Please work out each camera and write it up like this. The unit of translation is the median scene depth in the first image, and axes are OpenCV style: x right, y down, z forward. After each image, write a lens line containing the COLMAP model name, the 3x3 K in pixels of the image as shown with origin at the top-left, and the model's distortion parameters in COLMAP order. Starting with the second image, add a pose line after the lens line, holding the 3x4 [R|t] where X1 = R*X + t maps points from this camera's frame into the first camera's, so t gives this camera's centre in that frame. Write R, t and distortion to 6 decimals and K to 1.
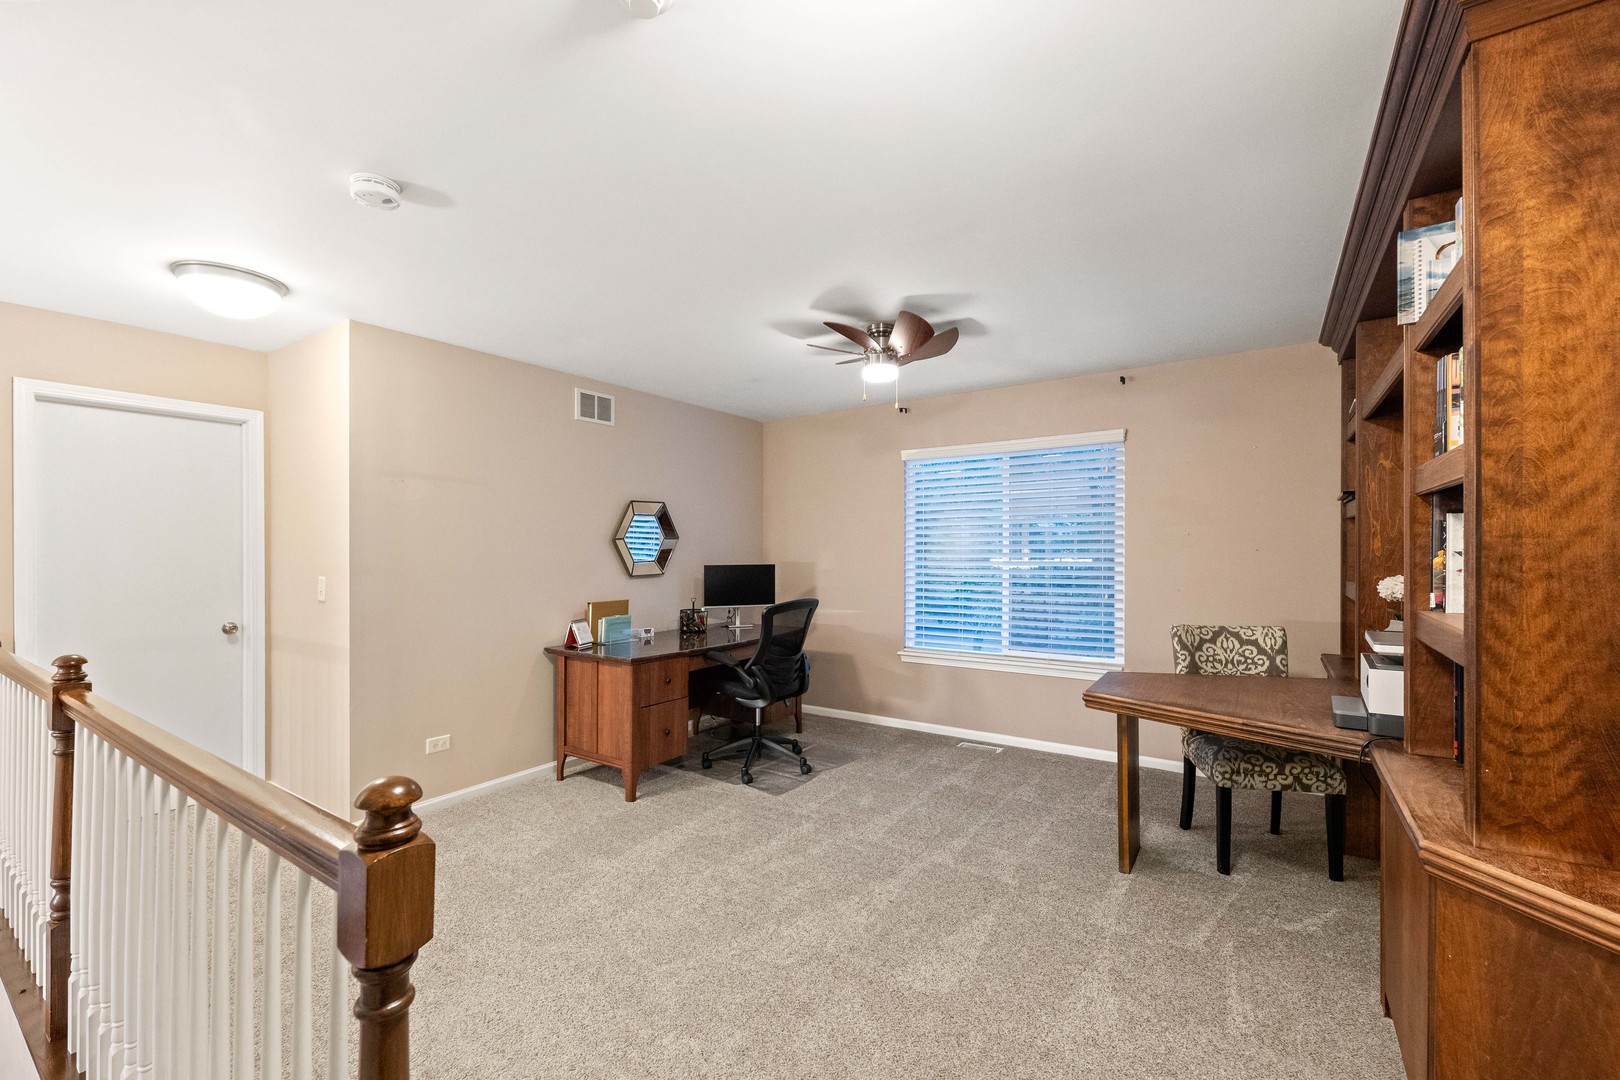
lens RADIAL K [[656.4, 0, 806.5], [0, 656.4, 535.6], [0, 0, 1]] dist [0.003814, -0.003591]
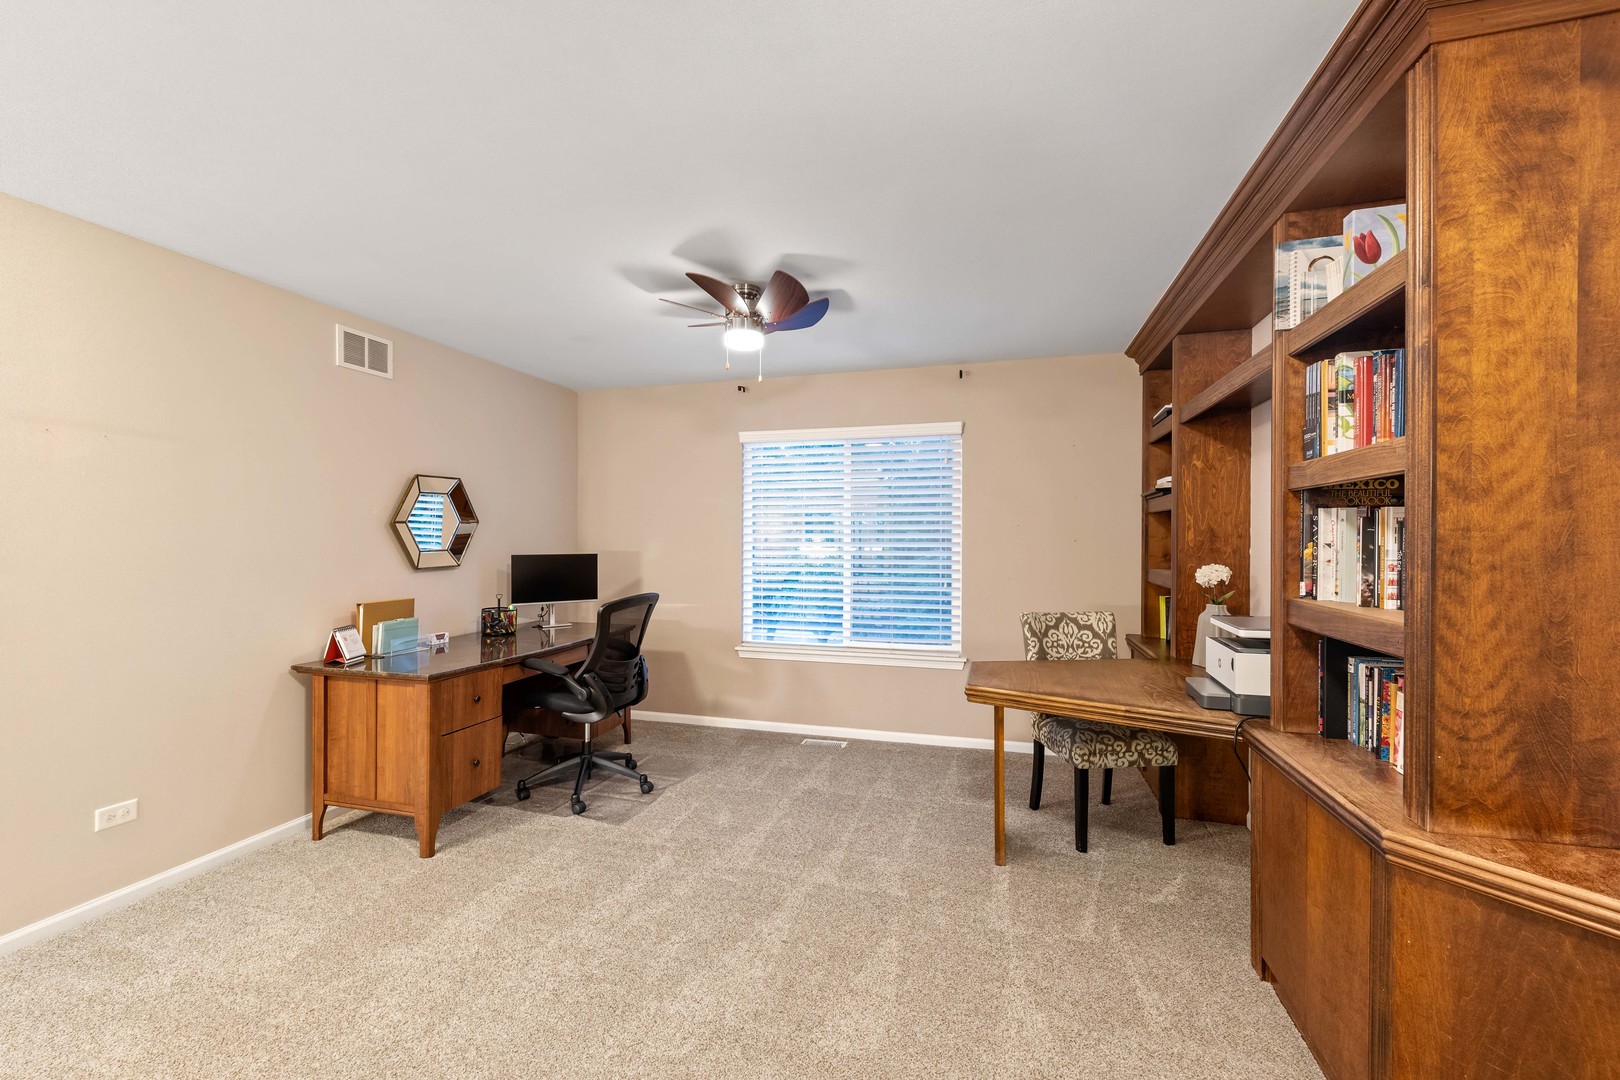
lens RADIAL K [[656.4, 0, 806.5], [0, 656.4, 535.6], [0, 0, 1]] dist [0.003814, -0.003591]
pose [[0.950876, 0.008279, 0.309460, -0.095502], [-0.013706, 0.999788, 0.015368, 0.003699], [-0.309267, -0.018855, 0.950788, 0.139777]]
